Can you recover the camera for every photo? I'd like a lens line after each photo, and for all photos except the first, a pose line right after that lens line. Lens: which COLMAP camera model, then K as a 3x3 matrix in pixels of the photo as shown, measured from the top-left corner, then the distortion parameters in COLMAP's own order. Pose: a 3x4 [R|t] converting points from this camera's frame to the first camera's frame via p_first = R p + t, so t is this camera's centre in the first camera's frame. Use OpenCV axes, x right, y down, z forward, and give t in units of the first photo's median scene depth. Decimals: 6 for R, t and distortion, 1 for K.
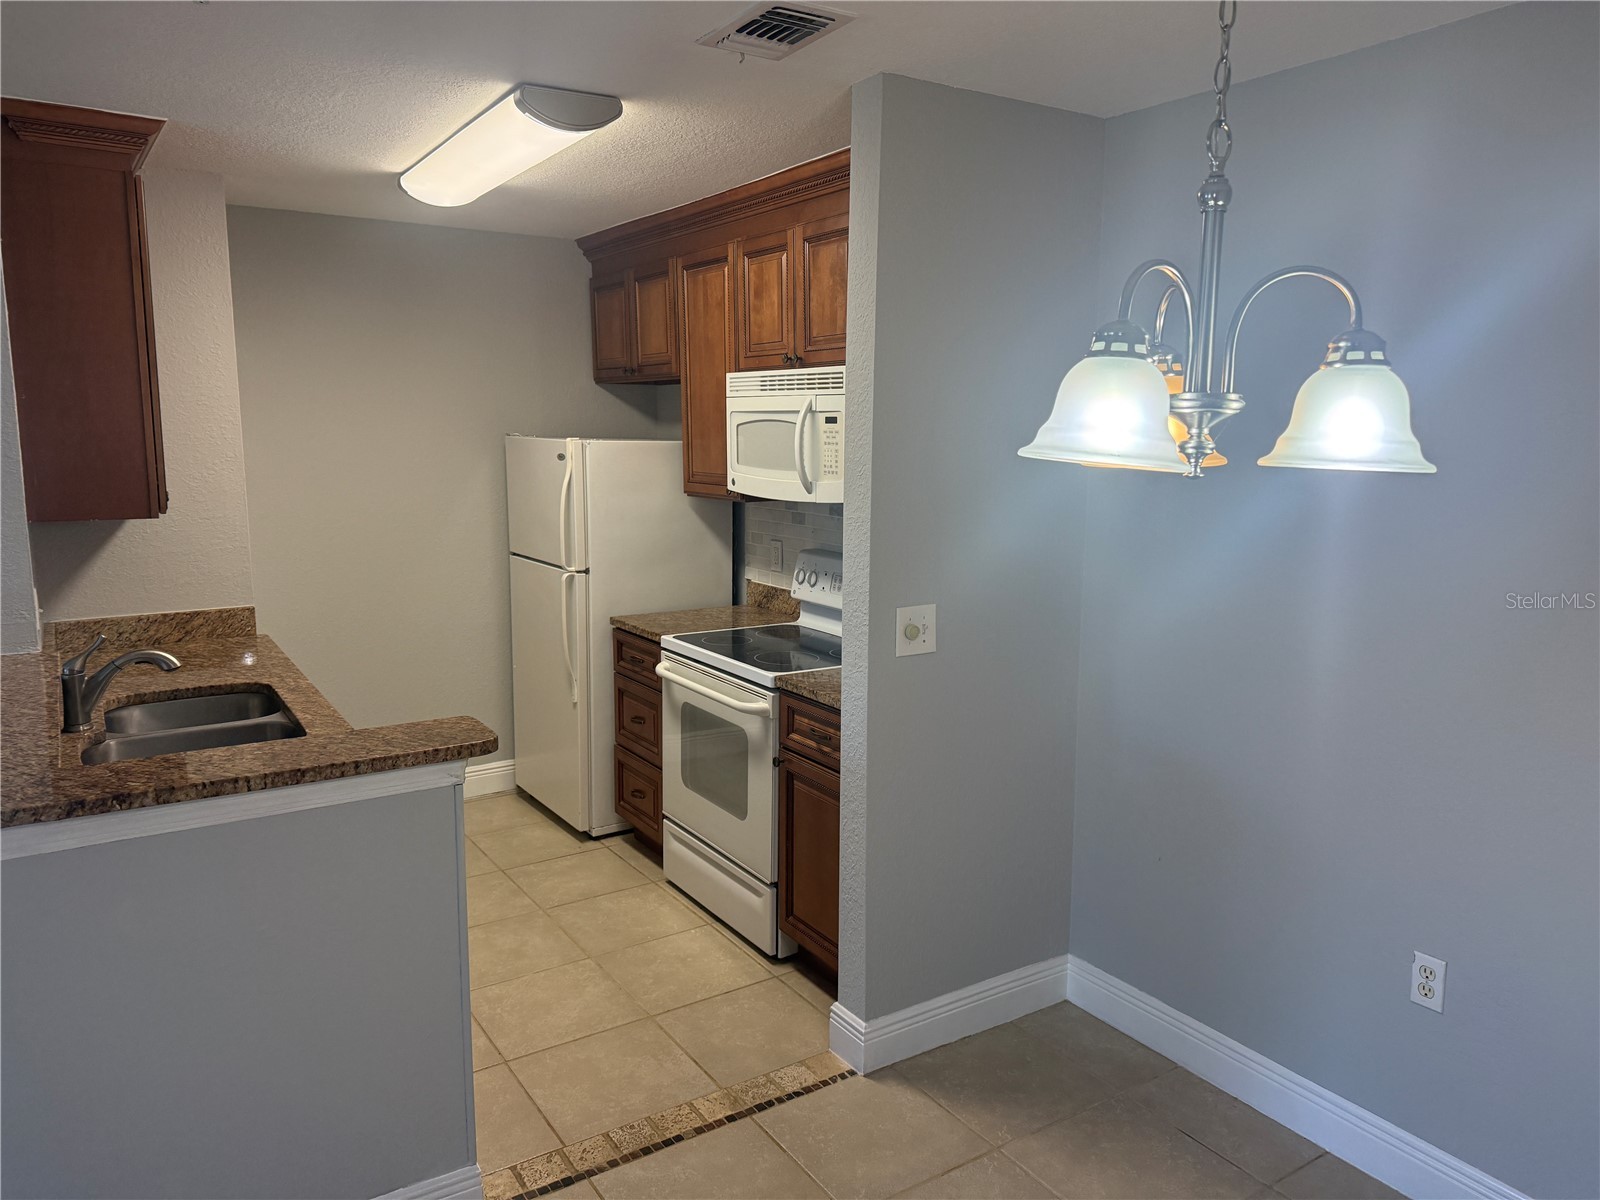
lens RADIAL K [[1115.3, 0, 800.0], [0, 1115.3, 600.0], [0, 0, 1]] dist [0.127436, -0.208829]
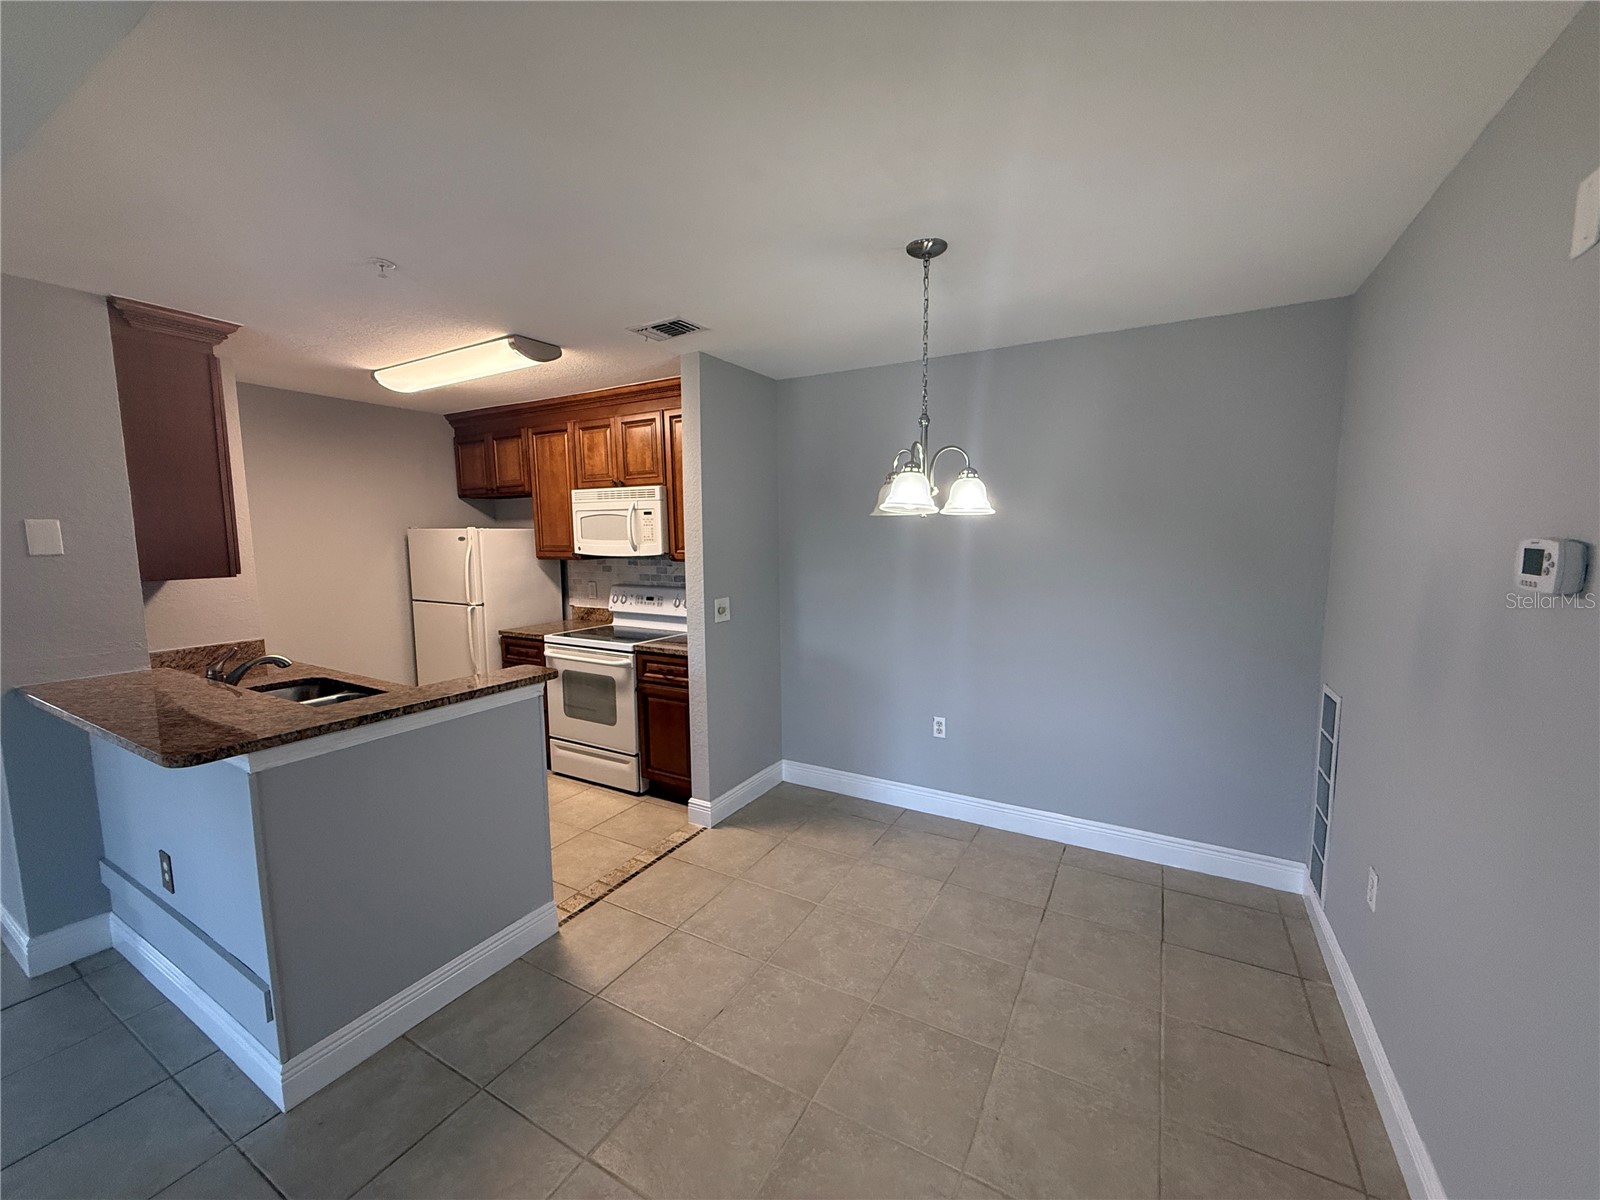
lens RADIAL K [[635.8, 0, 797.9], [0, 635.8, 601.9], [0, 0, 1]] dist [-0.001348, -0.001026]
pose [[0.887891, -0.064563, 0.455501, -0.236626], [0.085536, 0.996007, -0.025557, 0.041682], [-0.452032, 0.061654, 0.889868, -0.095474]]
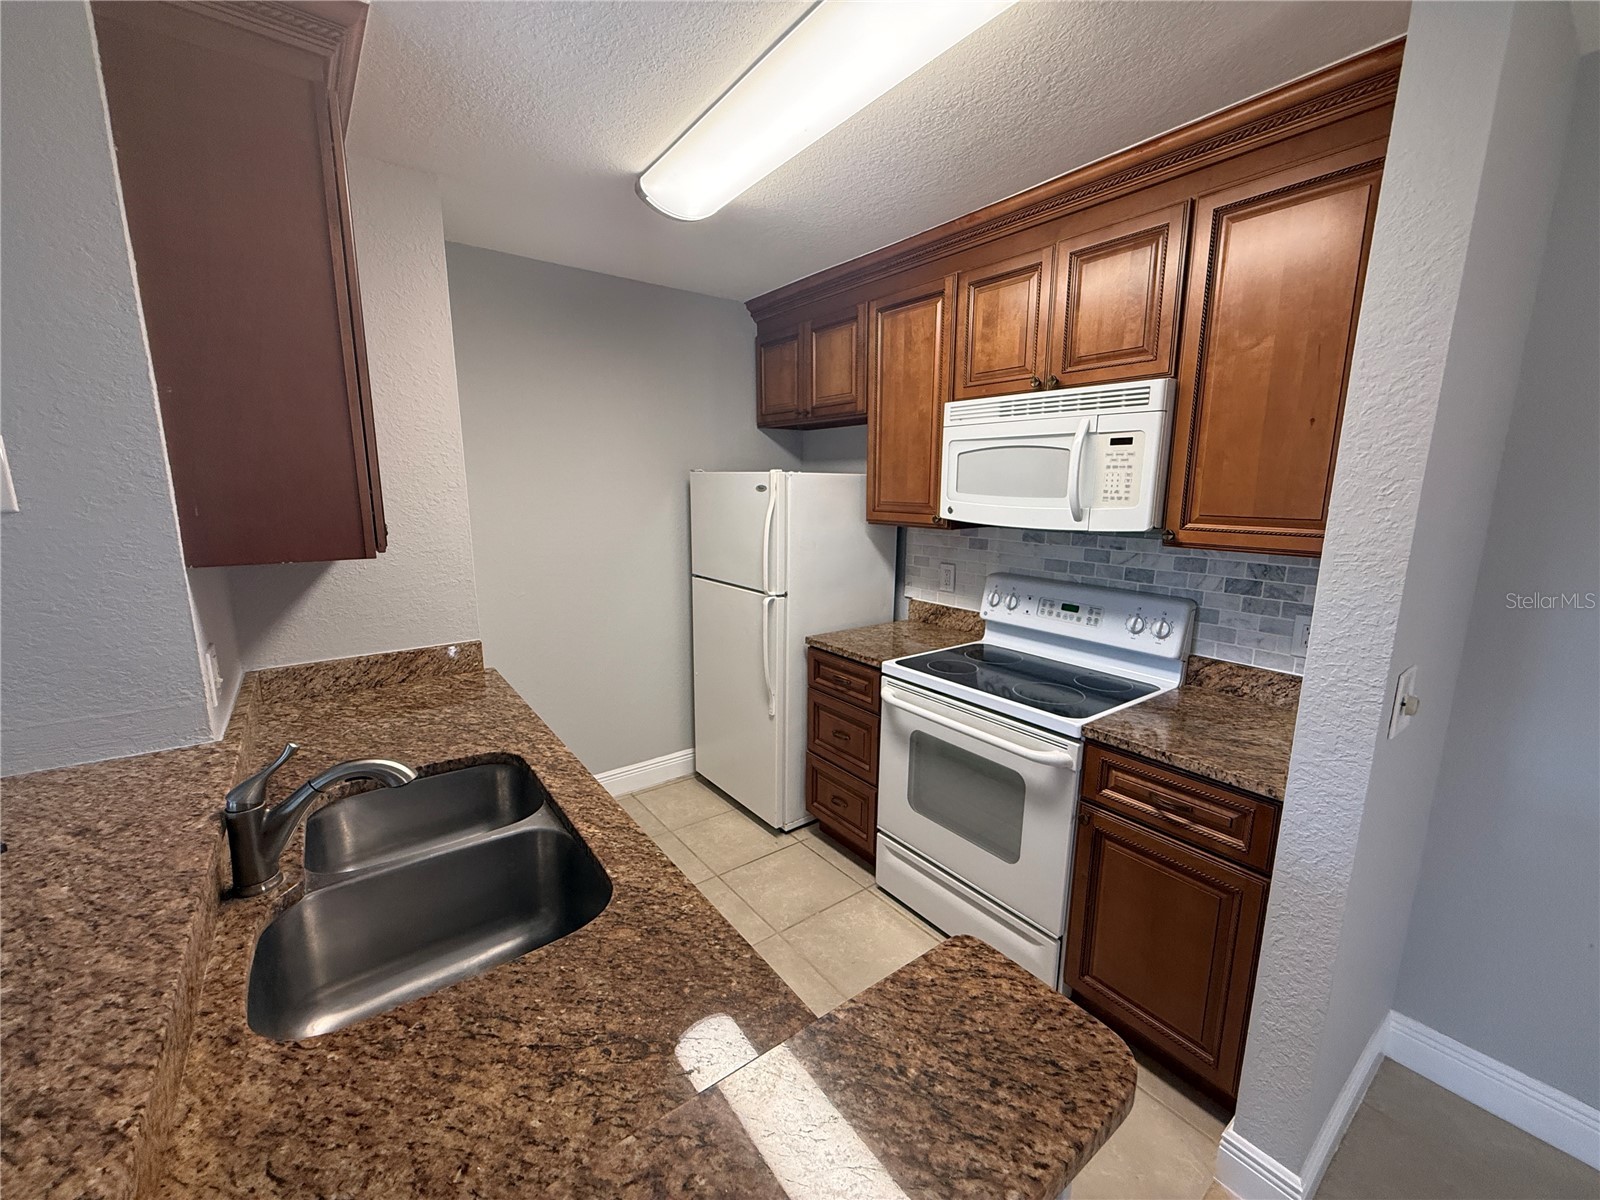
lens RADIAL K [[635.8, 0, 797.9], [0, 635.8, 601.9], [0, 0, 1]] dist [-0.001348, -0.001026]
pose [[0.997577, -0.012898, 0.068372, -0.254425], [0.010776, 0.999451, 0.031318, -0.044164], [-0.068738, -0.030505, 0.997168, 0.453258]]
